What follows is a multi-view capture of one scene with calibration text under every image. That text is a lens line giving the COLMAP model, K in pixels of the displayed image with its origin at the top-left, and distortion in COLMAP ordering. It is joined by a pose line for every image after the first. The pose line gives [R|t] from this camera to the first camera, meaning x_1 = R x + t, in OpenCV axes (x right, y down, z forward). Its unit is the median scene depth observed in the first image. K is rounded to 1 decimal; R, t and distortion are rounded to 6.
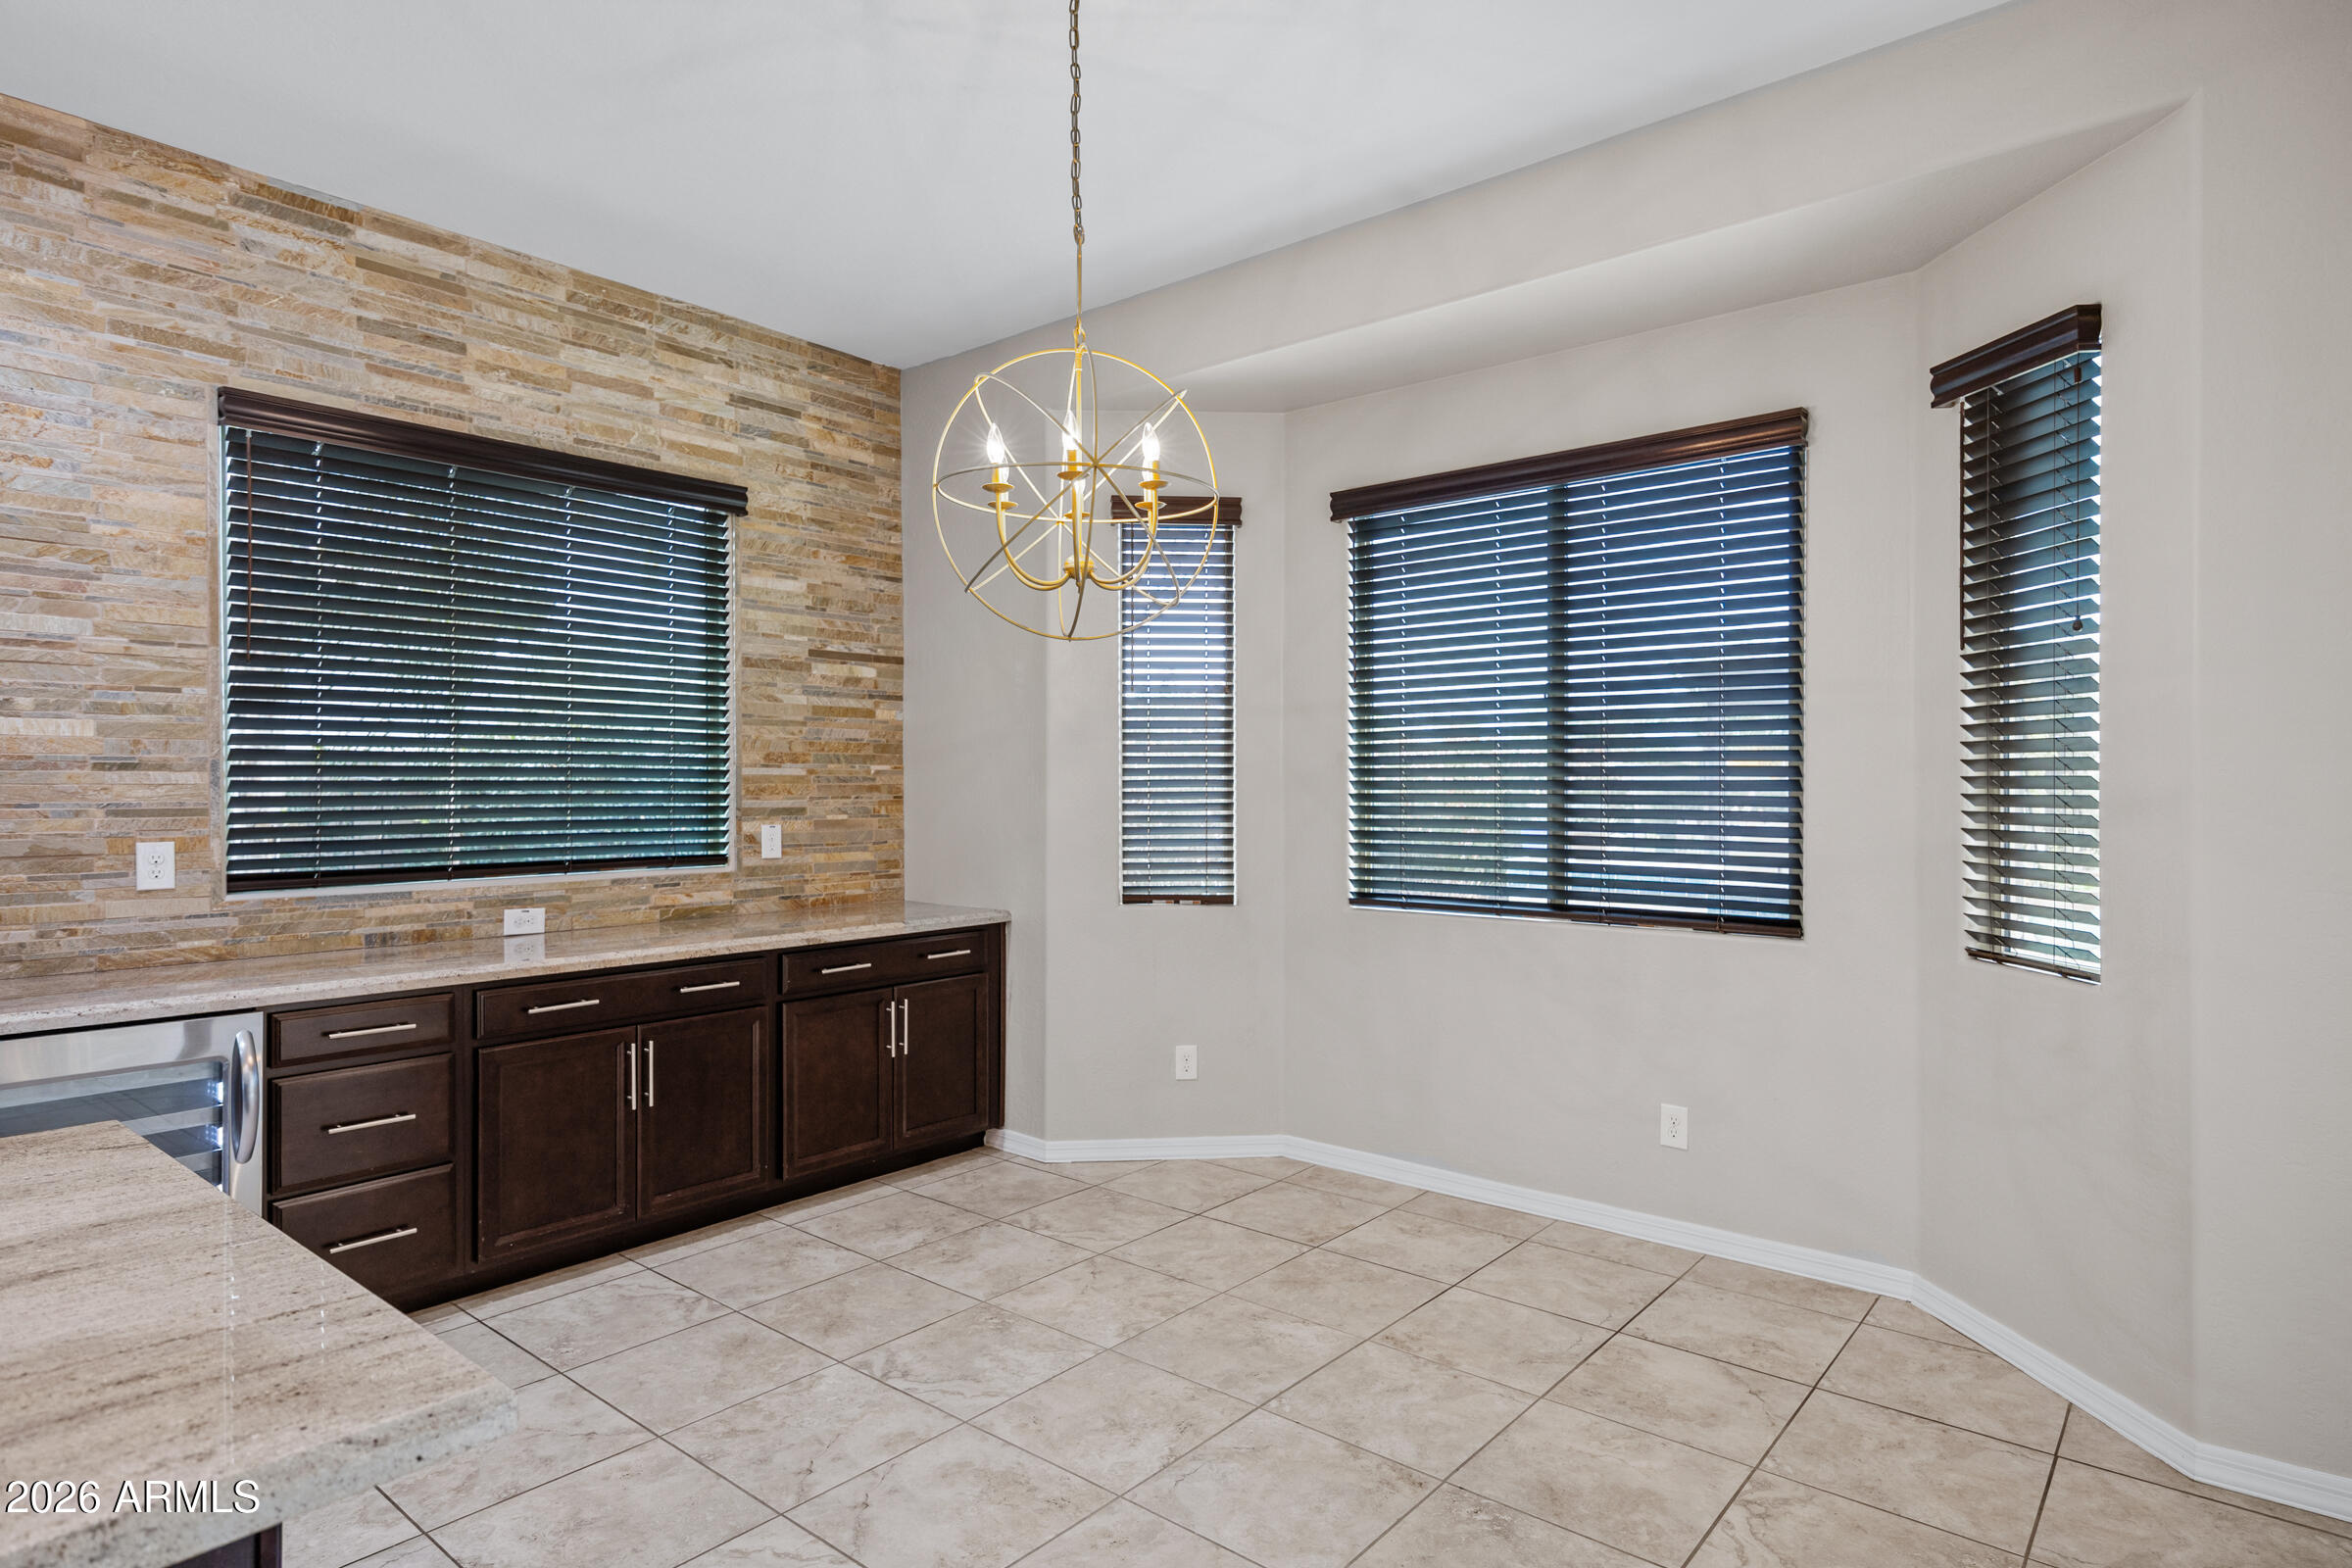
lens RADIAL K [[1296.7, 0, 1144.6], [0, 1296.7, 787.1], [0, 0, 1]] dist [0.012224, -0.003541]
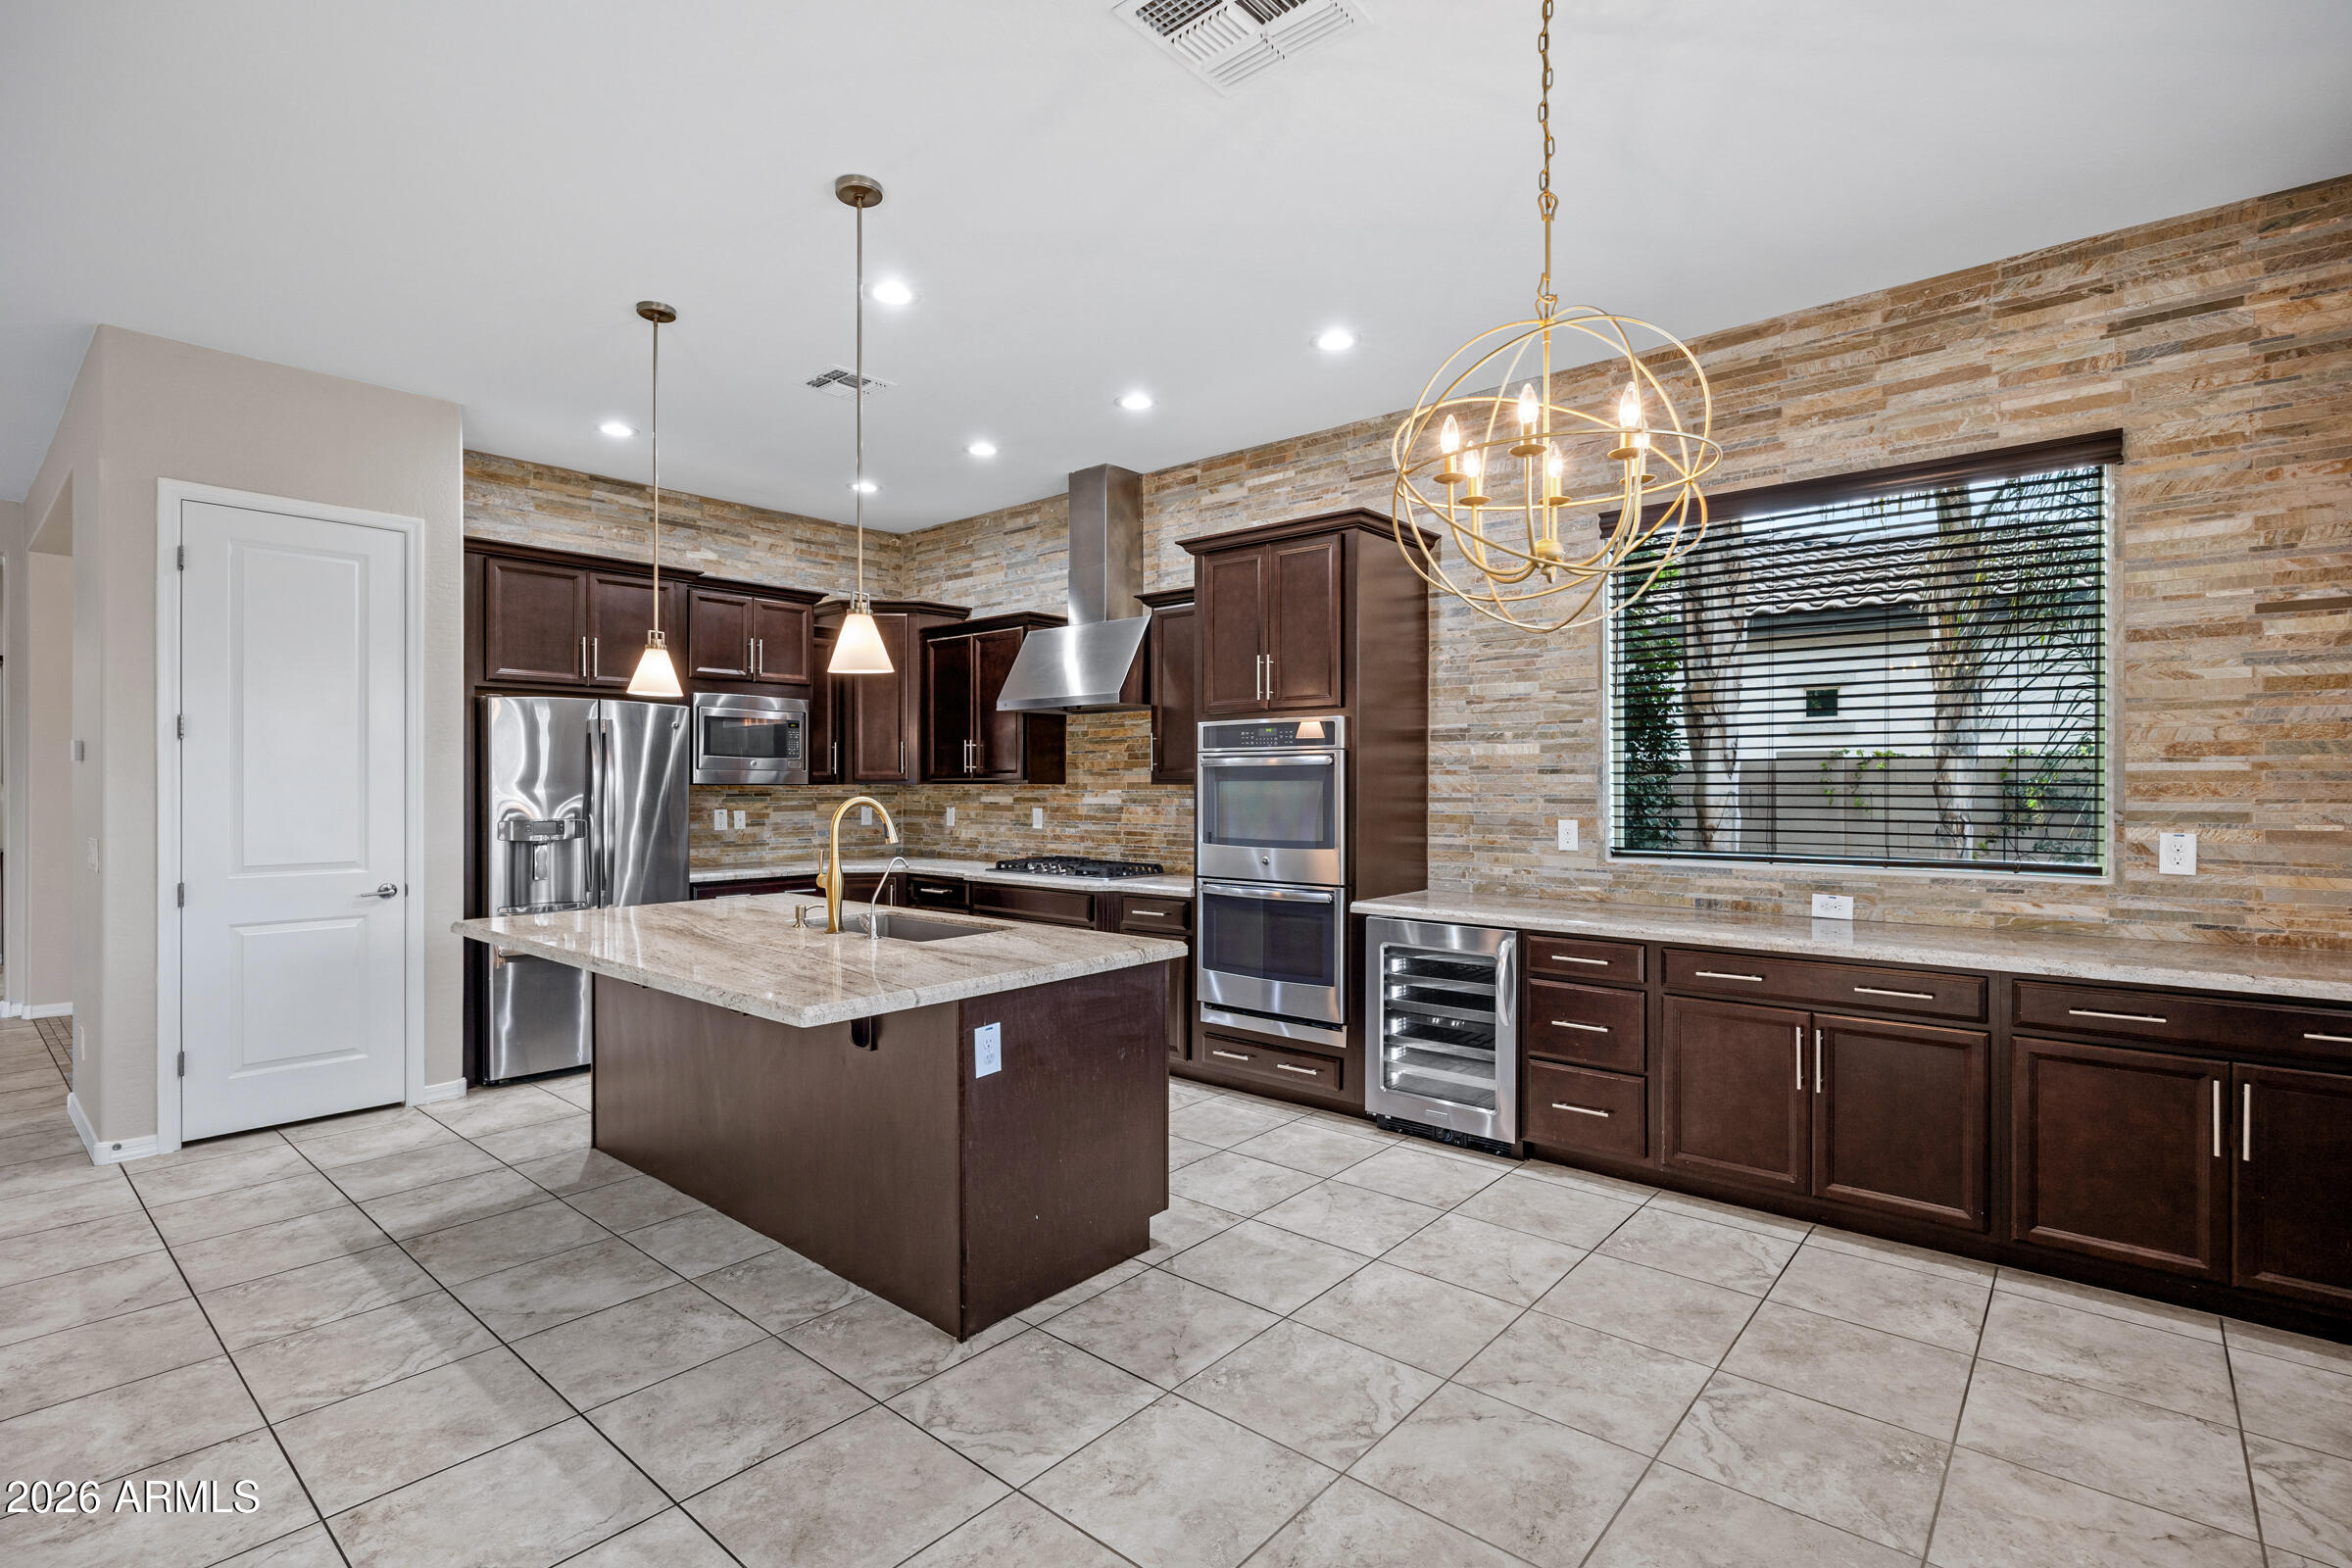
lens RADIAL K [[1100.4, 0, 1208.4], [0, 1100.4, 786.4], [0, 0, 1]] dist [-0.002234, -0.000772]
pose [[0.008031, 0.003305, -0.999962, 0.458507], [-0.002220, 0.999992, 0.003288, -0.000934], [0.999965, 0.002194, 0.008038, 0.468727]]
